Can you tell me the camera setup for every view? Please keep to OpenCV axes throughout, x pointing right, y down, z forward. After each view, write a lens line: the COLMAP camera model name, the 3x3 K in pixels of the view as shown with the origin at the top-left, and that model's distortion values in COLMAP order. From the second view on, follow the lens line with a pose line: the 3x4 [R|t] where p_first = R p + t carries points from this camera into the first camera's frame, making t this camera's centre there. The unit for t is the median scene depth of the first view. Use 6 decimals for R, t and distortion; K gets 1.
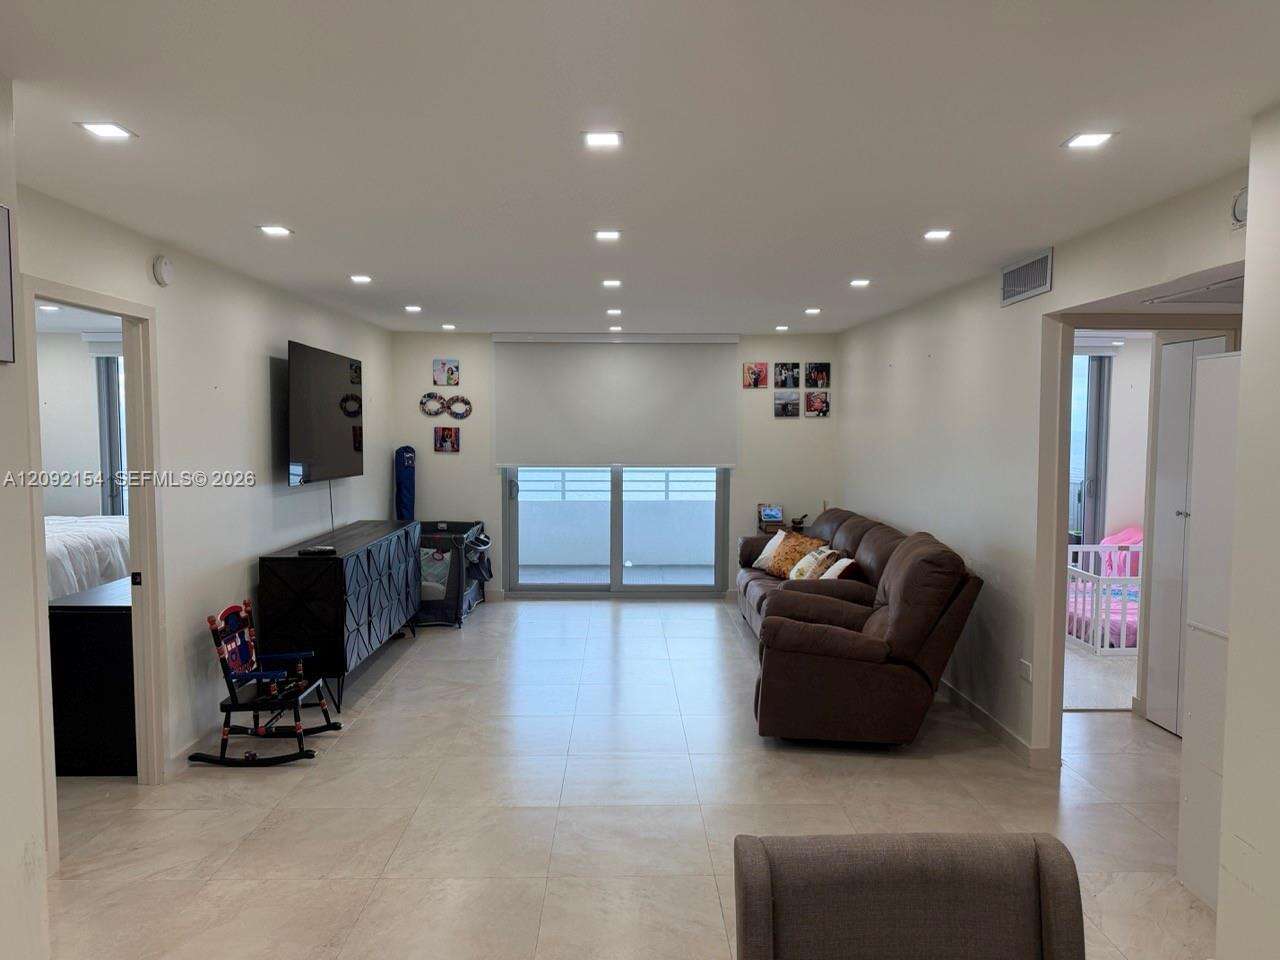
lens RADIAL K [[903.5, 0, 647.2], [0, 903.5, 477.8], [0, 0, 1]] dist [0.049050, -0.057273]
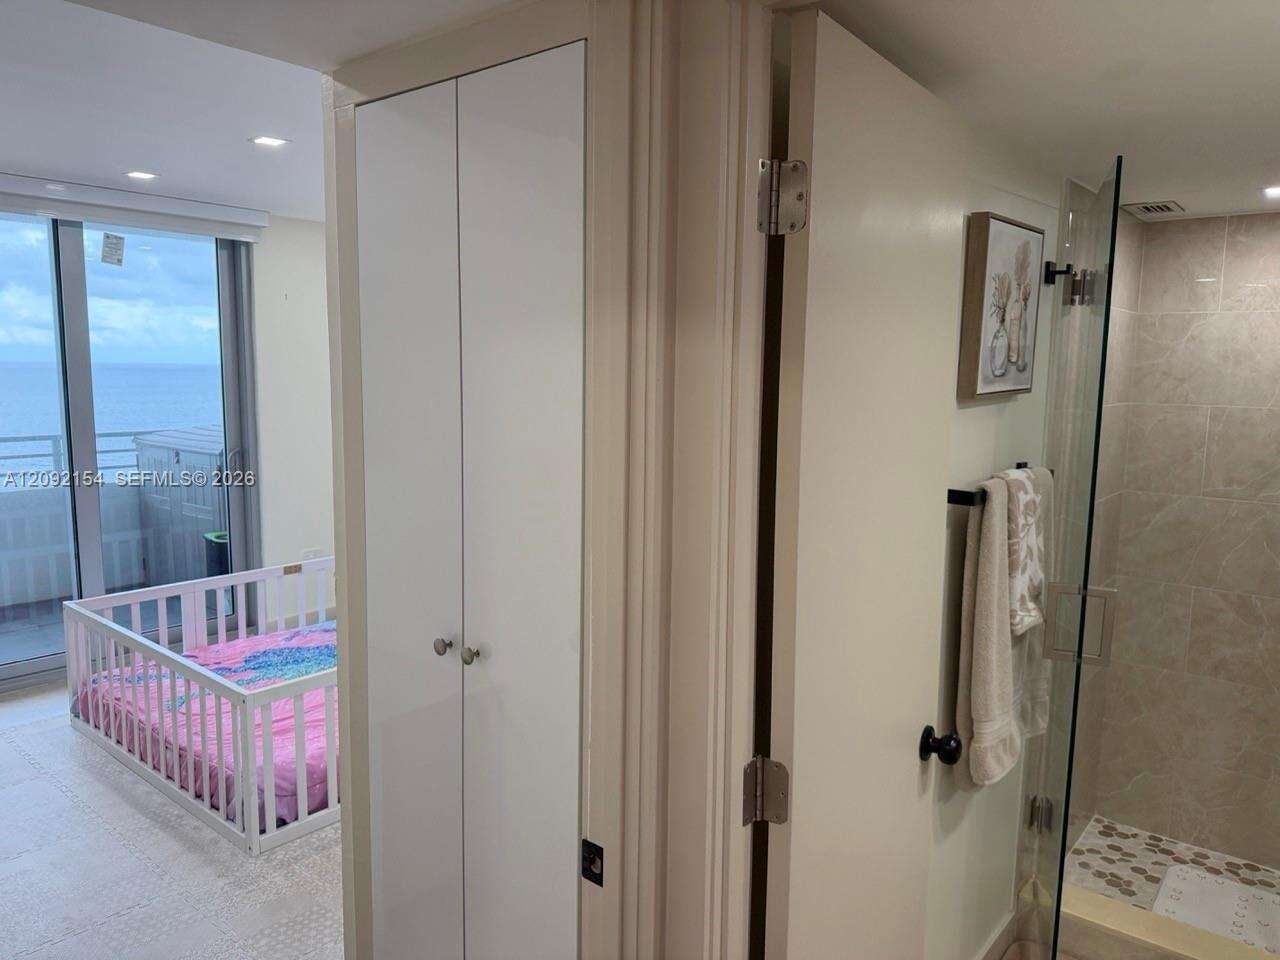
lens RADIAL K [[903.5, 0, 629.5], [0, 903.5, 478.2], [0, 0, 1]] dist [0.049050, -0.057273]
pose [[0.668180, -0.090403, 0.738487, 0.285450], [0.035383, 0.995328, 0.089830, -0.032403], [-0.743158, -0.033892, 0.668257, 0.533352]]
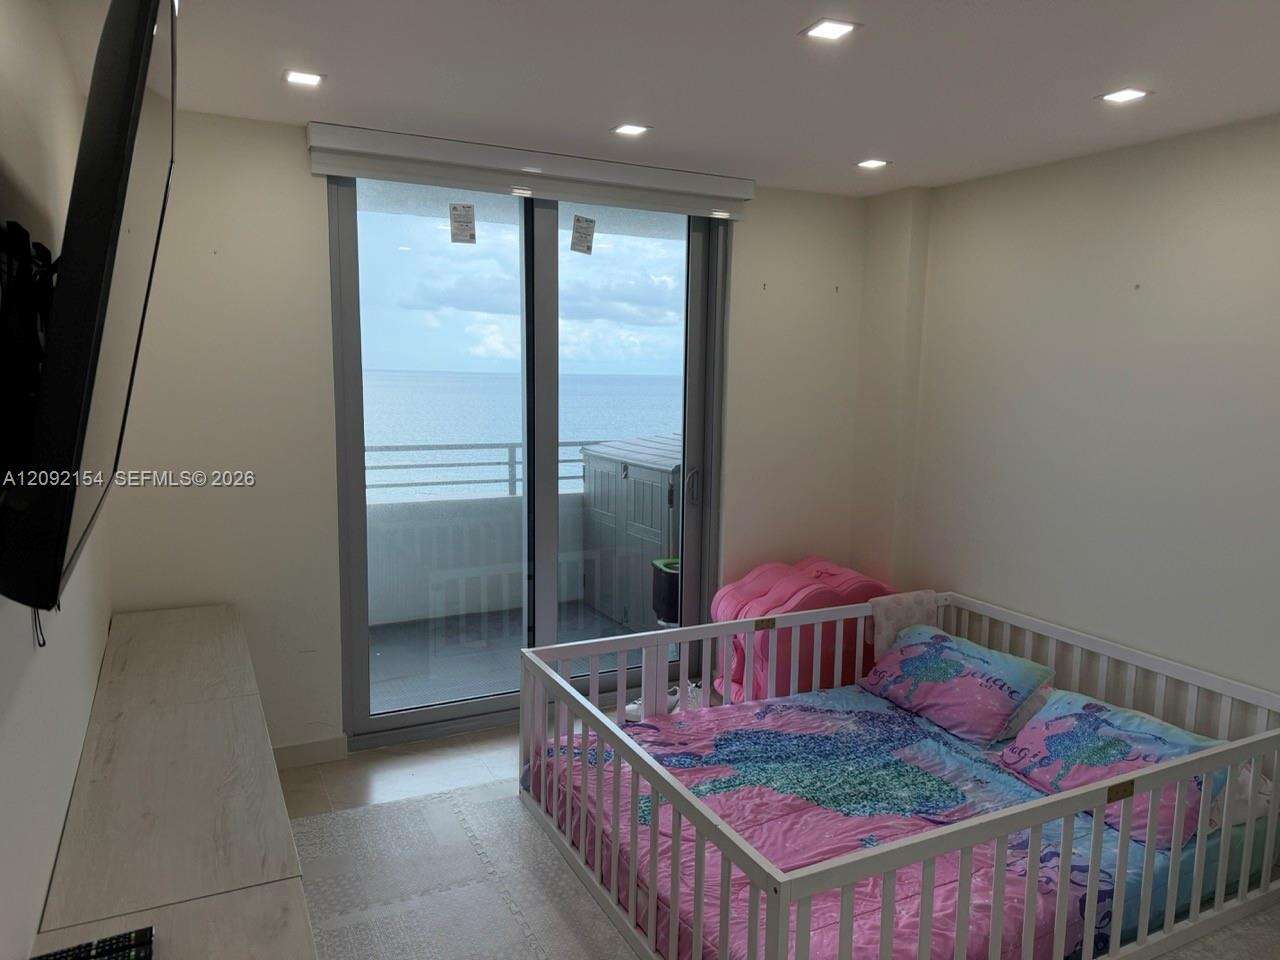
lens RADIAL K [[903.5, 0, 651.4], [0, 903.5, 481.8], [0, 0, 1]] dist [0.049050, -0.057273]
pose [[0.903175, -0.042671, 0.427147, 0.328100], [0.014271, 0.997482, 0.069470, -0.034701], [-0.429036, -0.056647, 0.901509, 0.728557]]
